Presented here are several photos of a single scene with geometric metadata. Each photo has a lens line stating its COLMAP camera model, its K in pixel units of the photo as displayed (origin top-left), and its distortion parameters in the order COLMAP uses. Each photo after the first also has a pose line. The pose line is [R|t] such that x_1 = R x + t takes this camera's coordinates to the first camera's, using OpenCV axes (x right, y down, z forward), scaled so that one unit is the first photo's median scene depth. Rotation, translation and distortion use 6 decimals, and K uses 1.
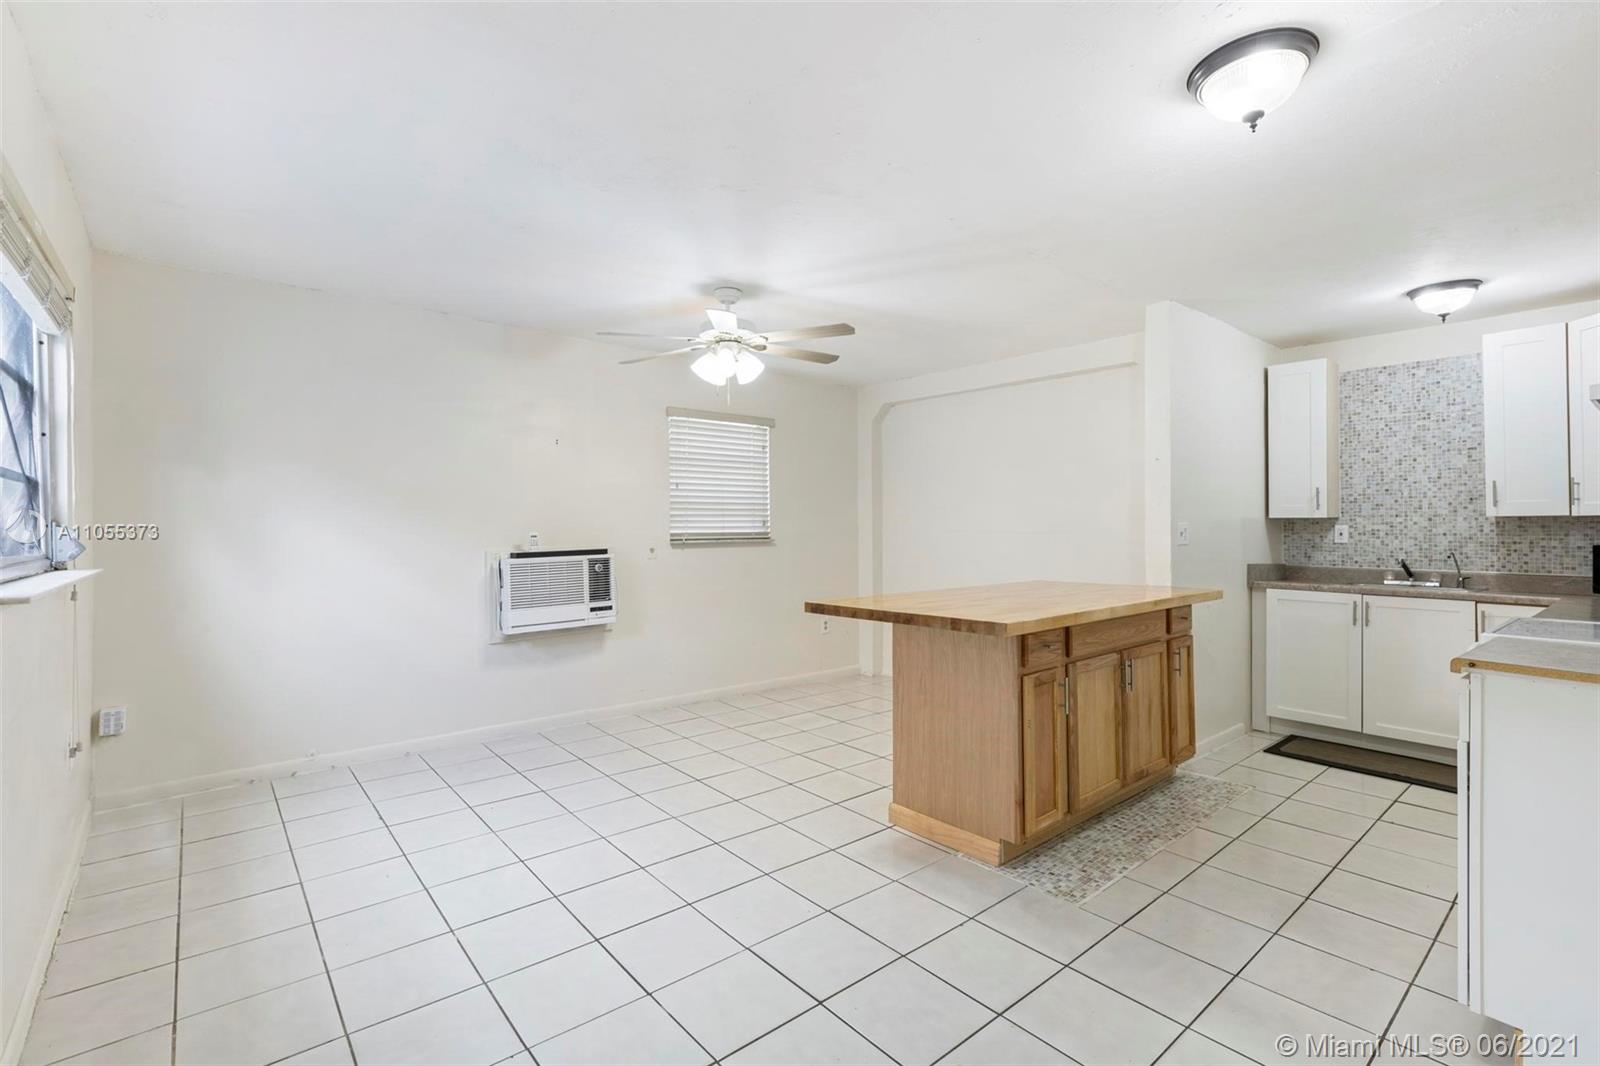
lens RADIAL K [[725.3, 0, 790.5], [0, 725.3, 523.8], [0, 0, 1]] dist [-0.000462, 0.000144]
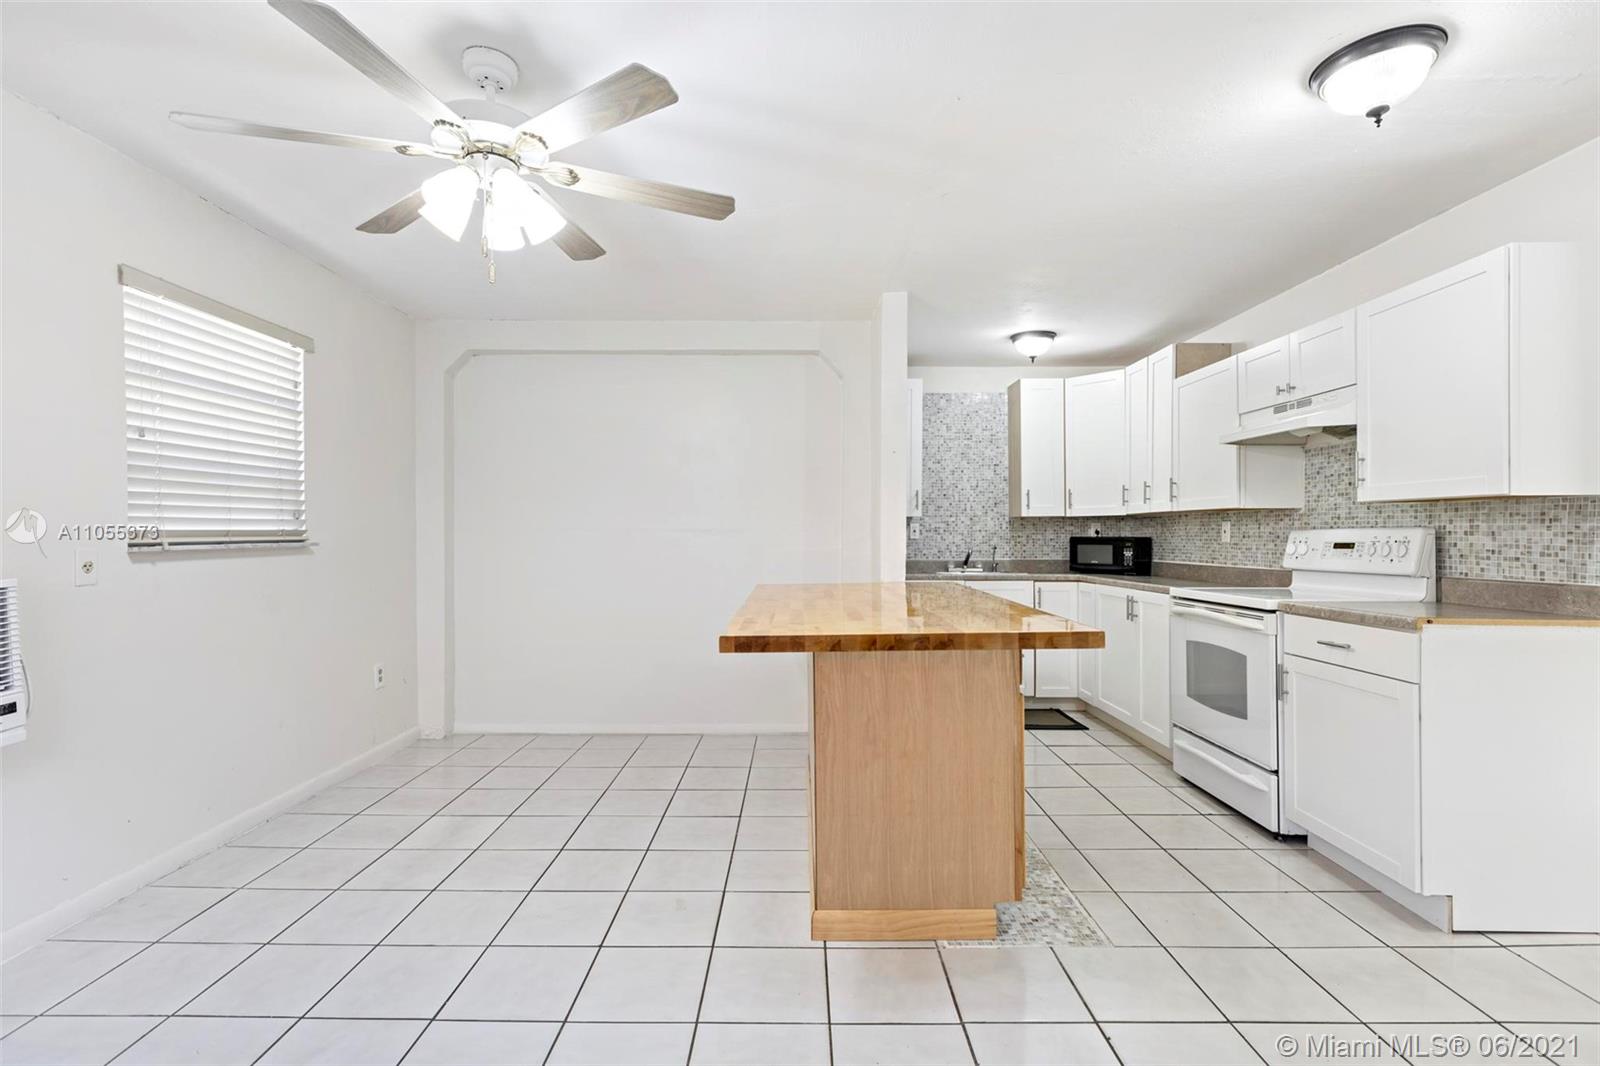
lens RADIAL K [[733.0, 0, 793.5], [0, 733.0, 536.2], [0, 0, 1]] dist [0.000077, 0.000073]
pose [[0.642294, -0.004809, 0.766443, -0.292929], [-0.000901, 0.999975, 0.007030, 0.014819], [-0.766458, -0.005206, 0.642273, 0.405176]]
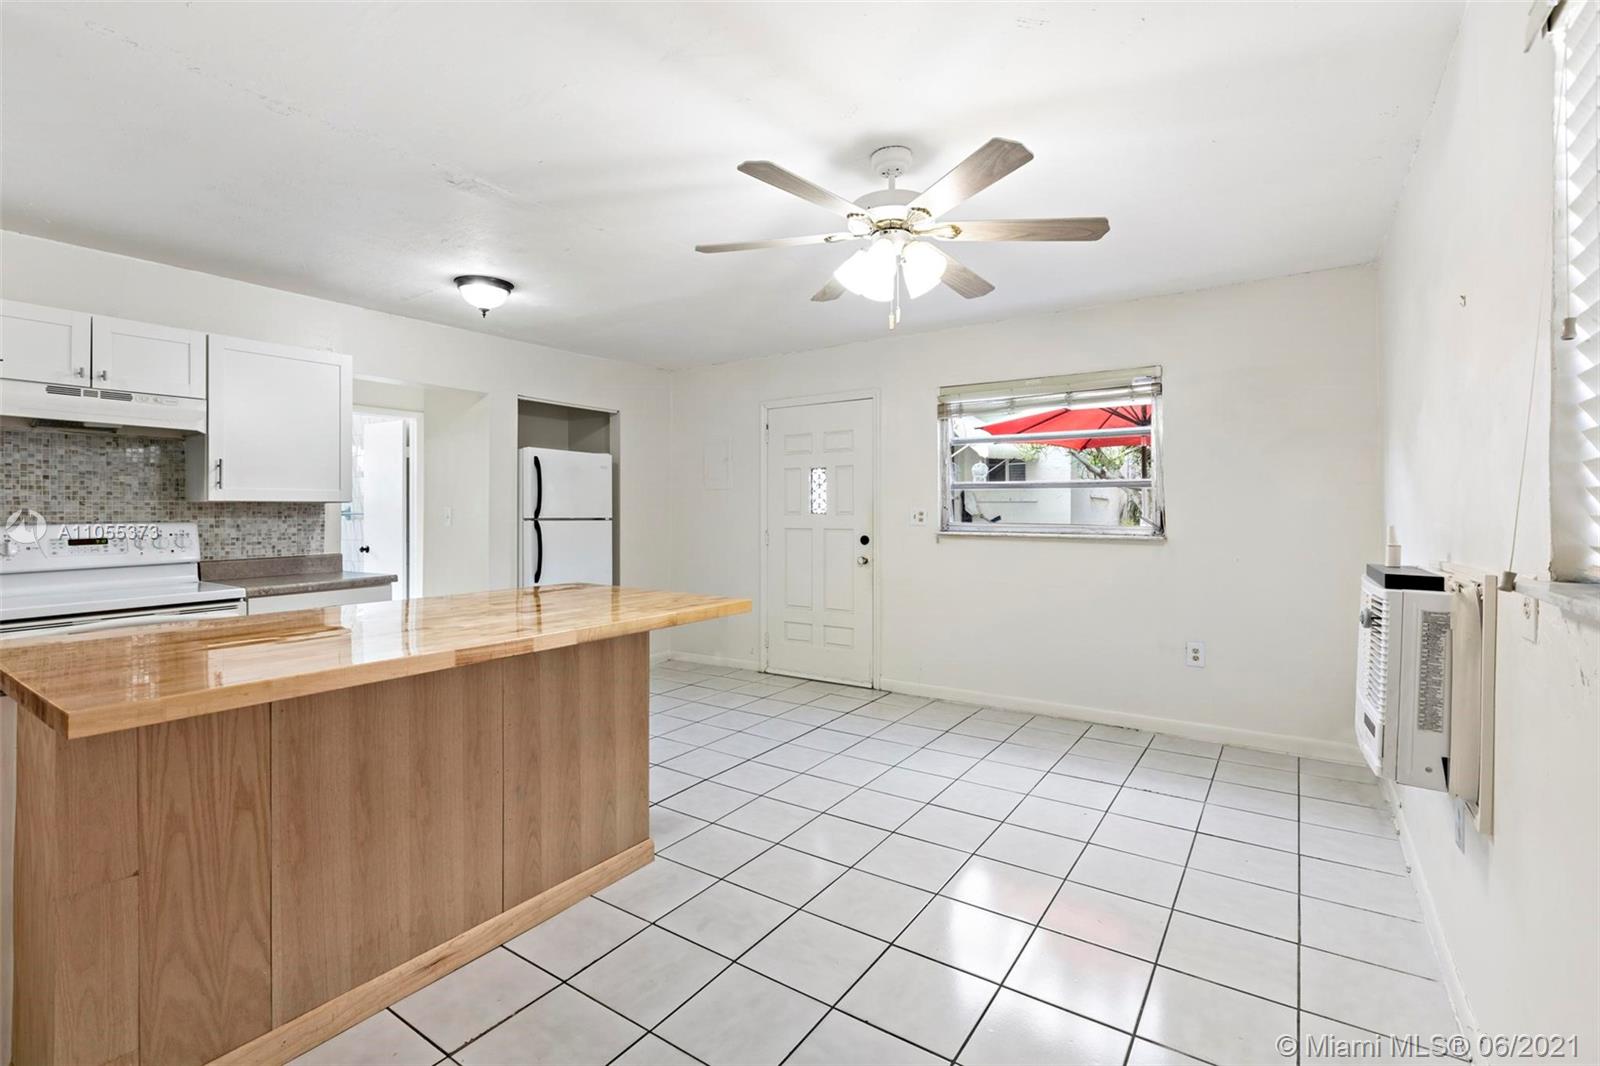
lens RADIAL K [[722.3, 0, 789.7], [0, 722.3, 514.0], [0, 0, 1]] dist [-0.000059, 0.000059]
pose [[-0.963499, 0.005120, -0.267661, 0.148148], [0.004283, 0.999984, 0.003709, 0.001960], [0.267676, 0.002427, -0.963506, 1.326259]]
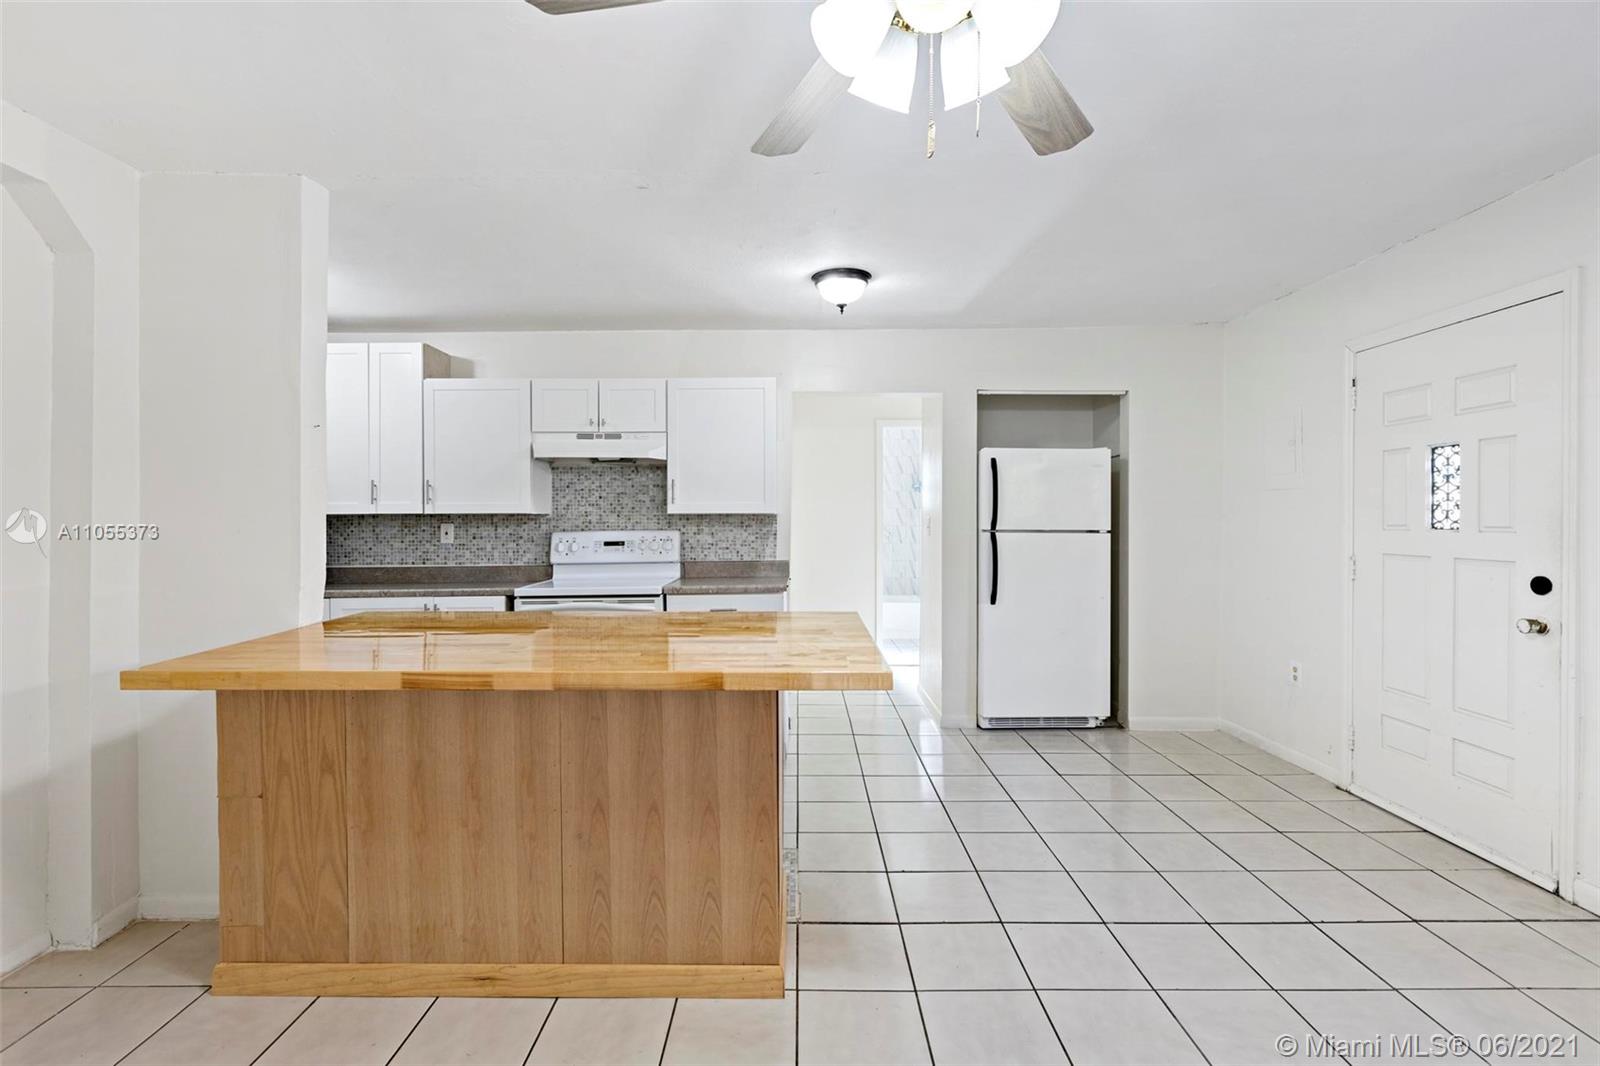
lens RADIAL K [[725.3, 0, 790.5], [0, 725.3, 523.8], [0, 0, 1]] dist [-0.000462, 0.000144]
pose [[-0.764989, -0.003900, 0.644032, -0.195698], [0.001805, 0.999965, 0.008200, -0.005658], [-0.644041, 0.007435, -0.764955, 1.055220]]
